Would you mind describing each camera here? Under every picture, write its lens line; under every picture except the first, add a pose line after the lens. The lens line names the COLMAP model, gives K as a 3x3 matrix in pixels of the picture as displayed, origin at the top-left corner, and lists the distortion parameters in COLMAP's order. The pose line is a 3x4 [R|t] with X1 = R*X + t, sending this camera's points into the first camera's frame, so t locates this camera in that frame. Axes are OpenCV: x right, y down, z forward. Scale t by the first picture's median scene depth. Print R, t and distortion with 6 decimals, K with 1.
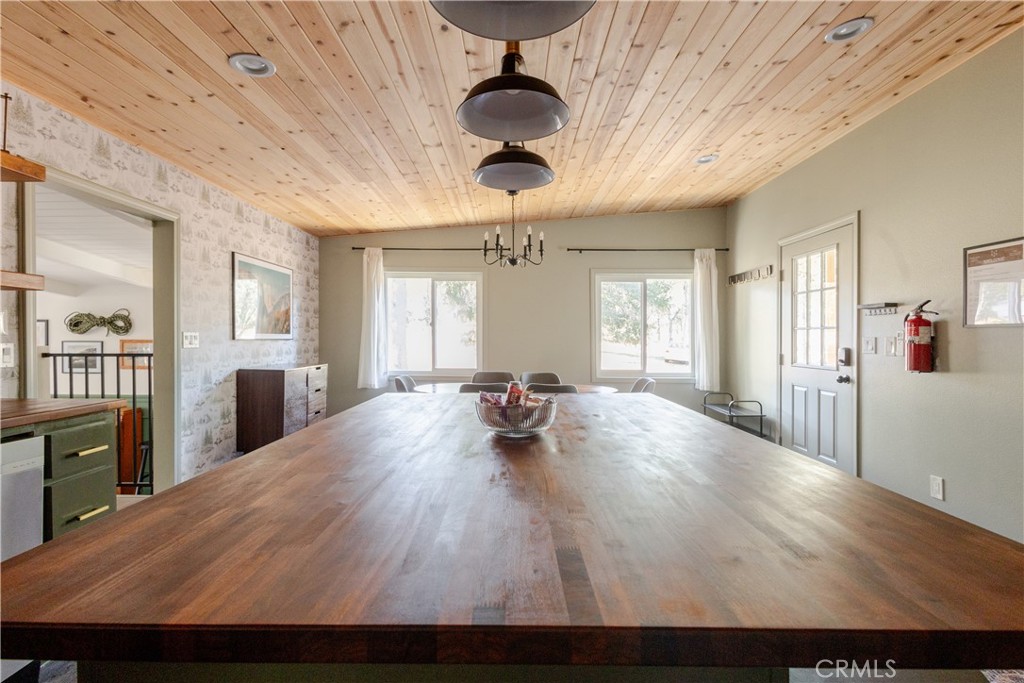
lens RADIAL K [[479.4, 0, 507.5], [0, 479.4, 343.1], [0, 0, 1]] dist [-0.000870, -0.000071]
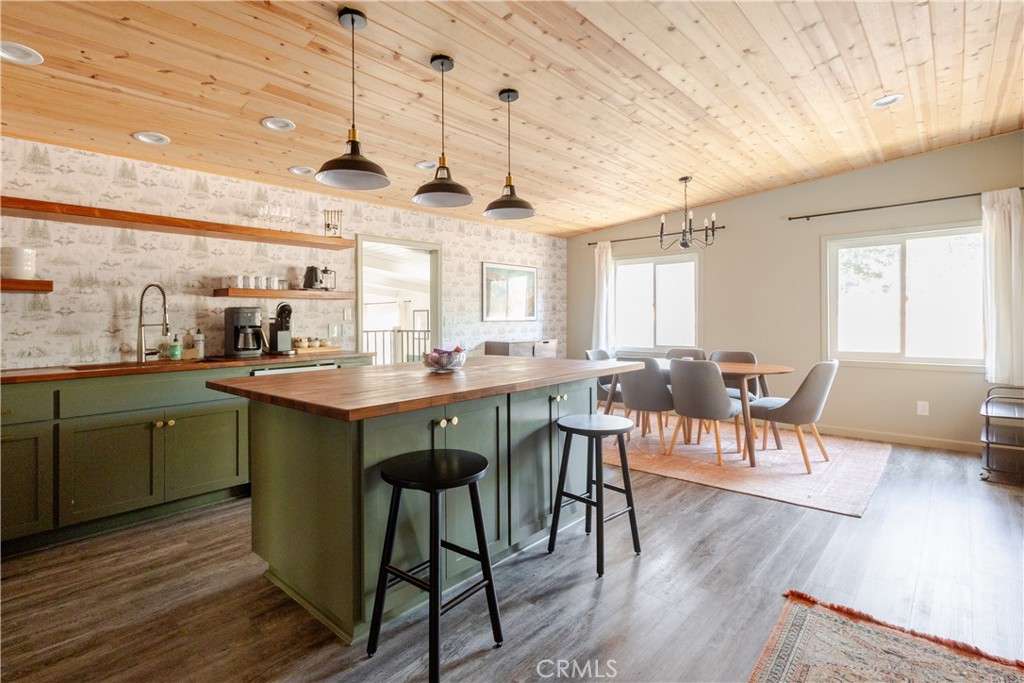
lens RADIAL K [[495.1, 0, 512.1], [0, 495.1, 320.0], [0, 0, 1]] dist [0.001237, 0.000909]
pose [[0.750996, -0.011843, -0.660200, 0.479218], [0.008517, 0.999930, -0.008249, 0.002302], [0.660251, 0.000572, 0.751045, -0.084872]]
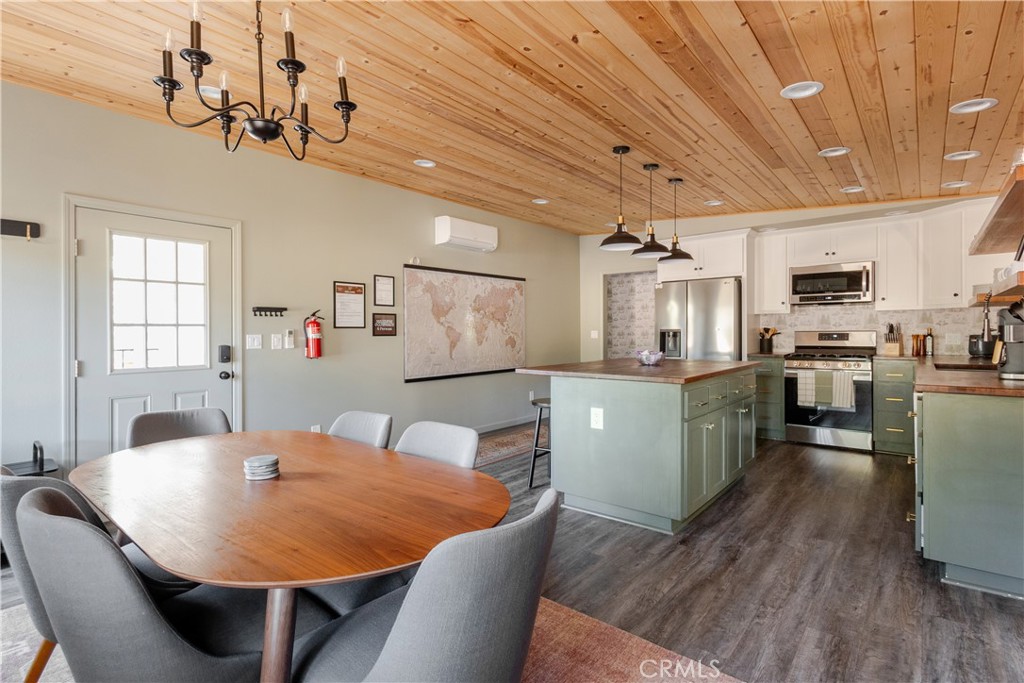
lens RADIAL K [[489.4, 0, 509.9], [0, 489.4, 331.3], [0, 0, 1]] dist [0.003318, 0.000927]
pose [[-0.772440, 0.004763, 0.635070, -0.461470], [0.012919, 0.999883, 0.008214, -0.021321], [-0.634956, 0.014549, -0.772411, 1.470285]]
